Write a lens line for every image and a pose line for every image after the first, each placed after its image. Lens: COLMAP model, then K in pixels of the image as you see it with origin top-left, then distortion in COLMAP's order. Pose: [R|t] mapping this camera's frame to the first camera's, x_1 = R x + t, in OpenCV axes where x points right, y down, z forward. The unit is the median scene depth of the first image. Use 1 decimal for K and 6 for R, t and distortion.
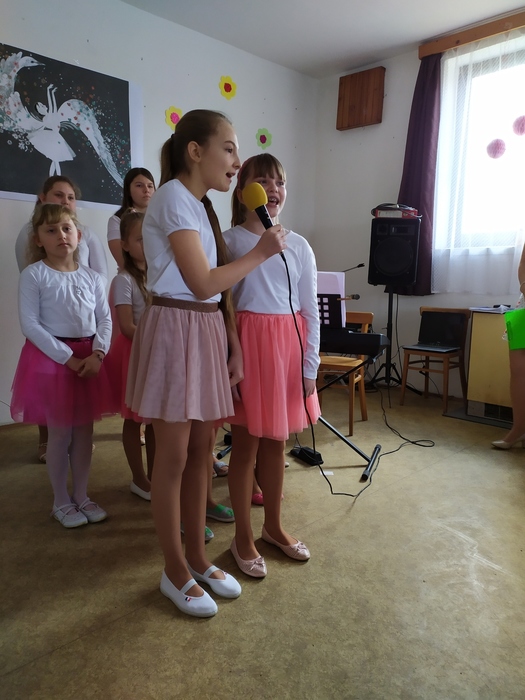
lens RADIAL K [[517.2, 0, 262.5], [0, 517.2, 350.0], [0, 0, 1]] dist [0.075222, -0.077405]
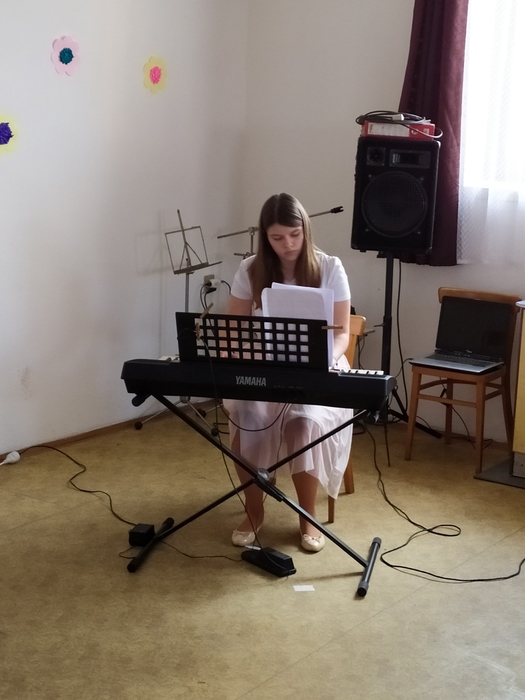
lens RADIAL K [[1253.4, 0, 261.9], [0, 1253.4, 353.3], [0, 0, 1]] dist [0.030810, 0.025089]
pose [[0.986743, -0.016610, 0.161438, -0.140626], [0.005386, 0.997552, 0.069716, -0.132217], [-0.162201, -0.067922, 0.984417, -0.413199]]
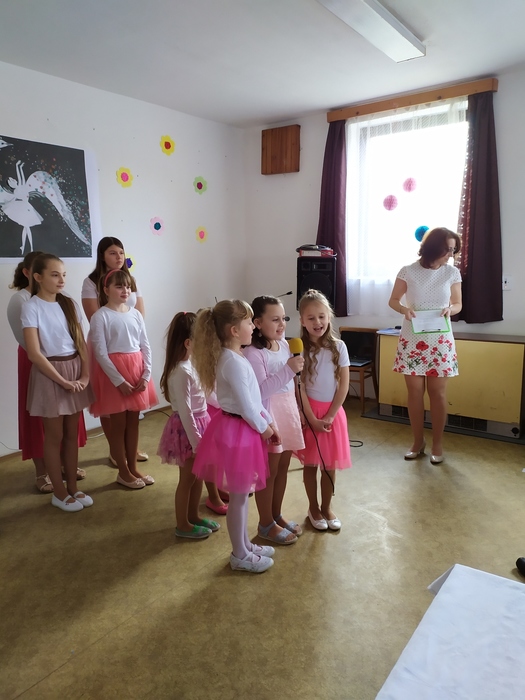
lens RADIAL K [[517.2, 0, 262.5], [0, 517.2, 350.0], [0, 0, 1]] dist [0.075222, -0.077405]
pose [[0.987546, -0.059852, 0.145502, -0.066607], [0.055088, 0.997812, 0.036559, -0.101957], [-0.147372, -0.028088, 0.988682, -0.214056]]
